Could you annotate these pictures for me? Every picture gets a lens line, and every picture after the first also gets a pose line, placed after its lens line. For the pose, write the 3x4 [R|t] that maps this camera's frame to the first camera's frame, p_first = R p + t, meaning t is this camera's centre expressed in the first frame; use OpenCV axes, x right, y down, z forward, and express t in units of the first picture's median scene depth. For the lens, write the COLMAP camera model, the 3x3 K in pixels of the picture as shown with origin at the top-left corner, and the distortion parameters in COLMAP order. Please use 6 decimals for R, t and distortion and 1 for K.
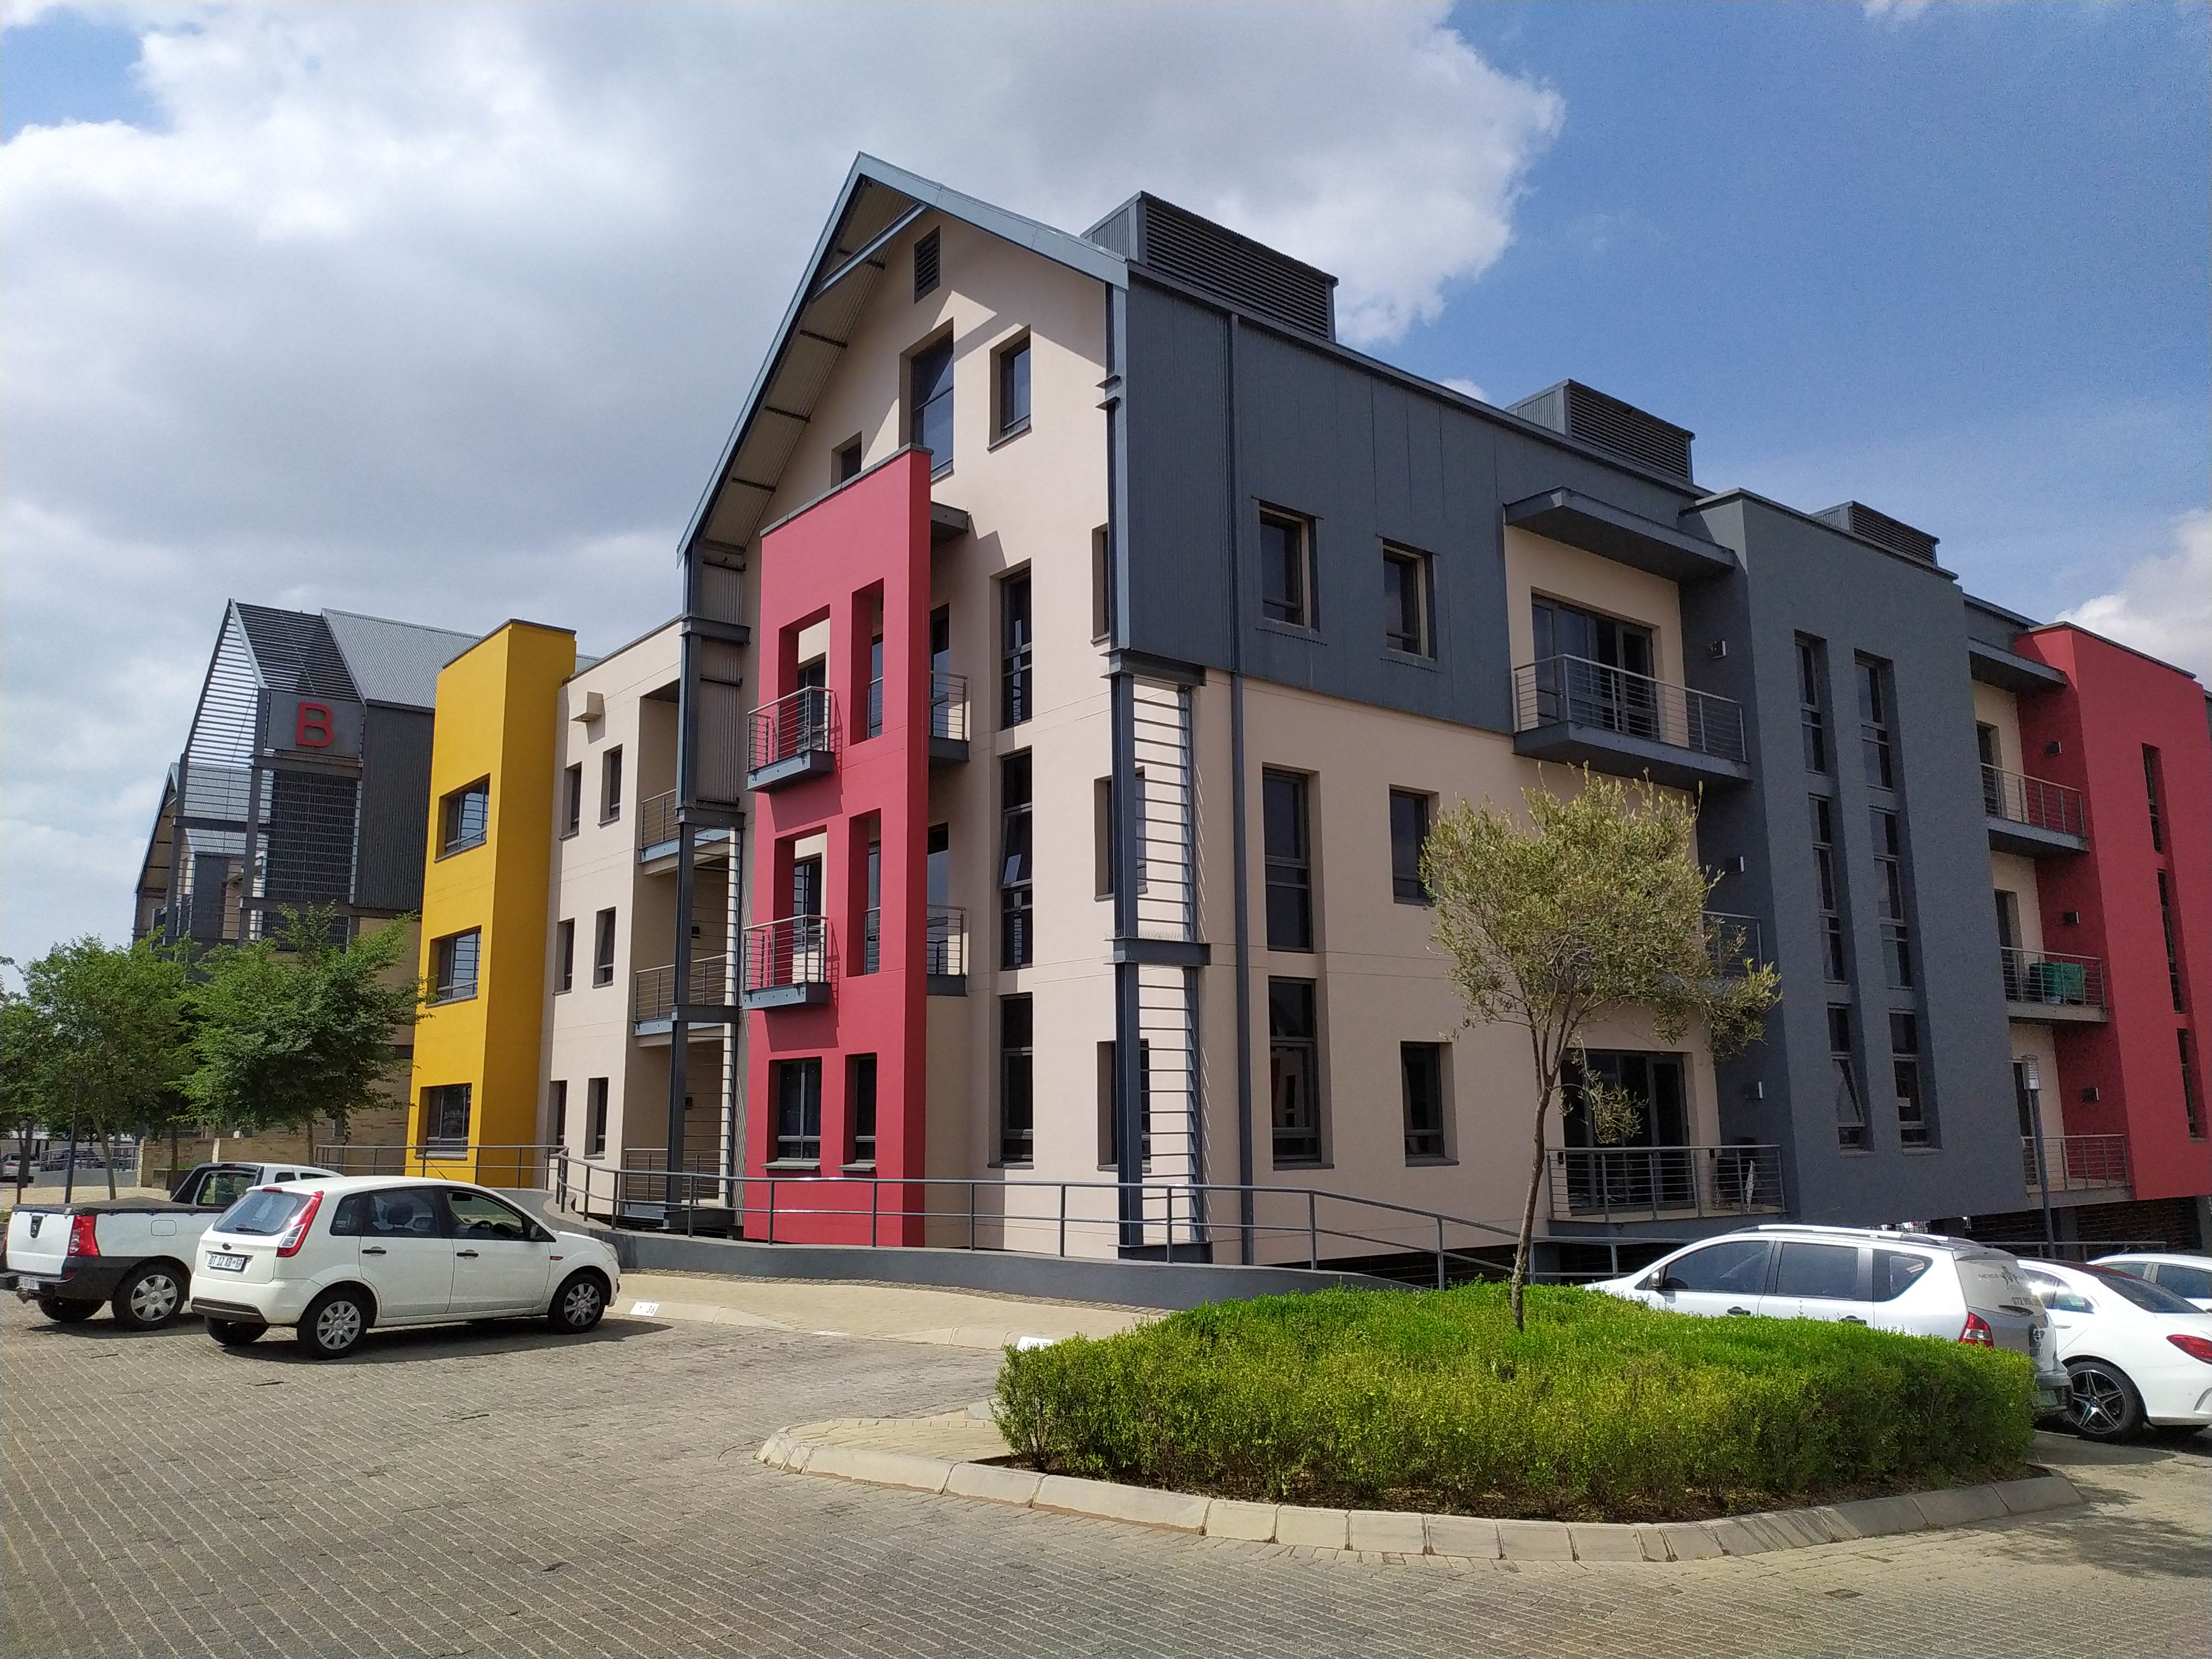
lens RADIAL K [[1639.5, 0, 1097.2], [0, 1639.5, 832.8], [0, 0, 1]] dist [0.035402, -0.037917]
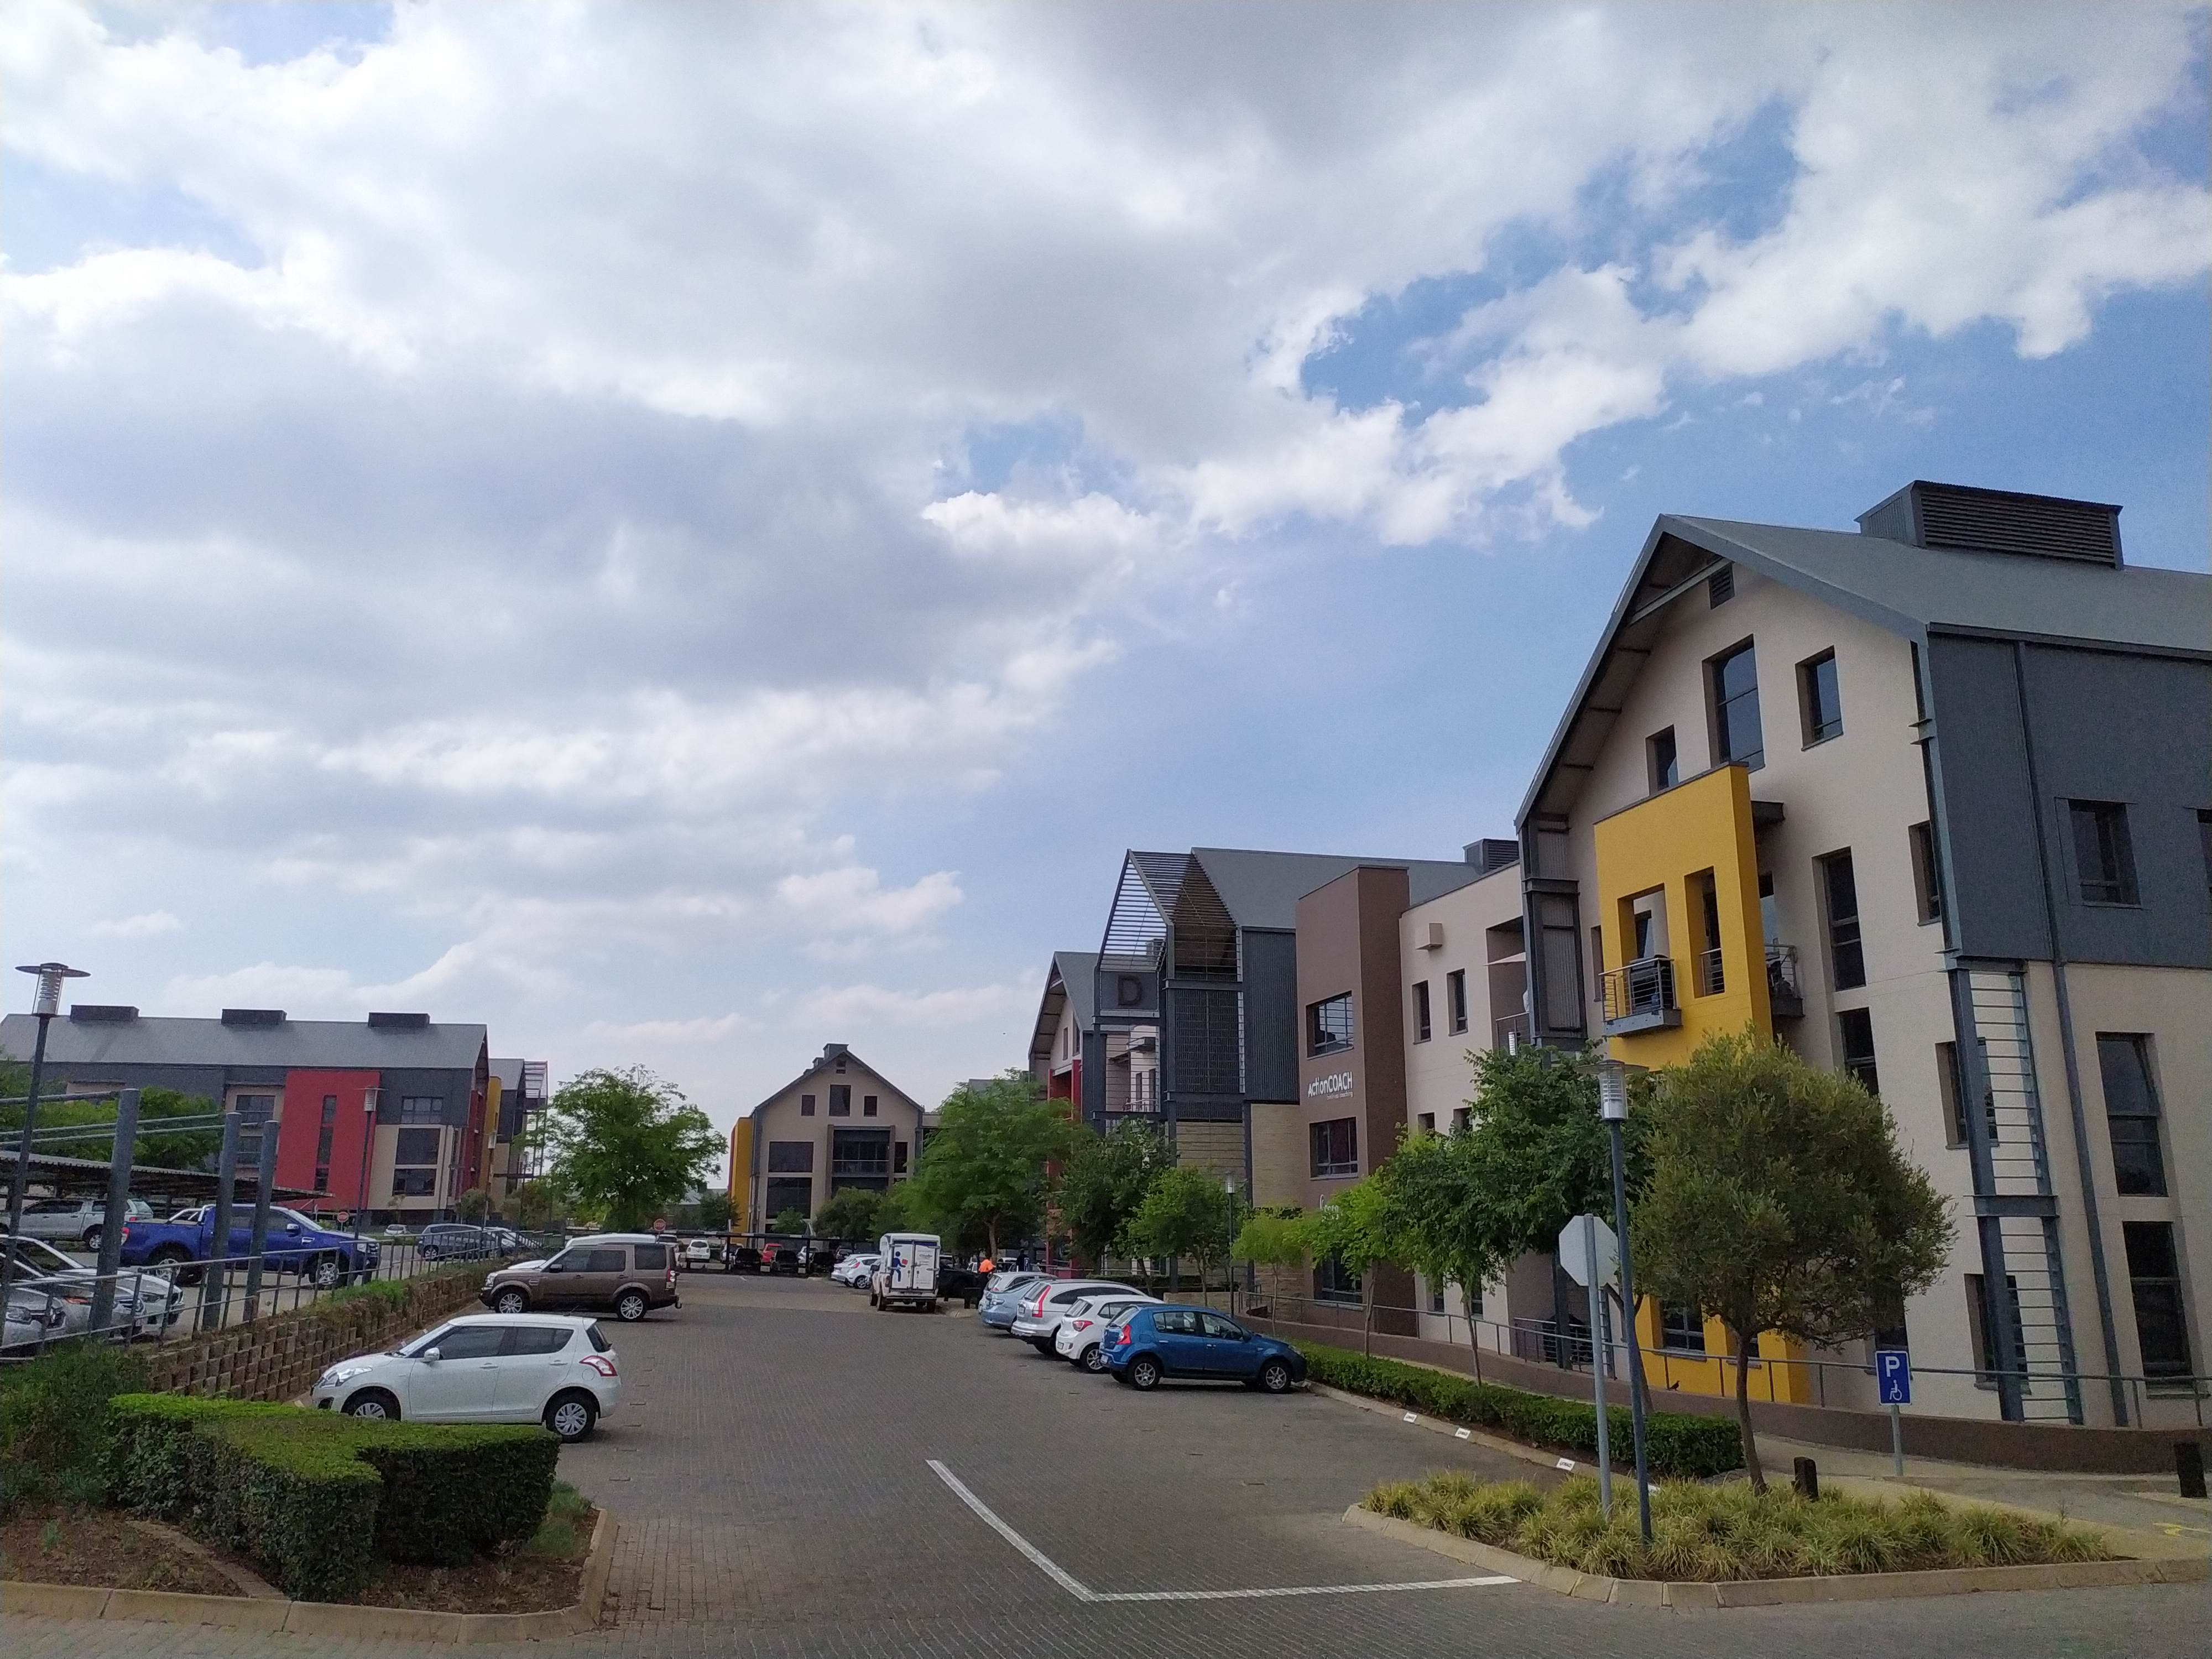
lens RADIAL K [[1654.5, 0, 1124.4], [0, 1654.5, 836.6], [0, 0, 1]] dist [0.082114, -0.092181]
pose [[0.916240, -0.080559, -0.392448, -0.045373], [0.060295, 0.996145, -0.063712, -0.127144], [0.396068, 0.034713, 0.917565, -0.324233]]
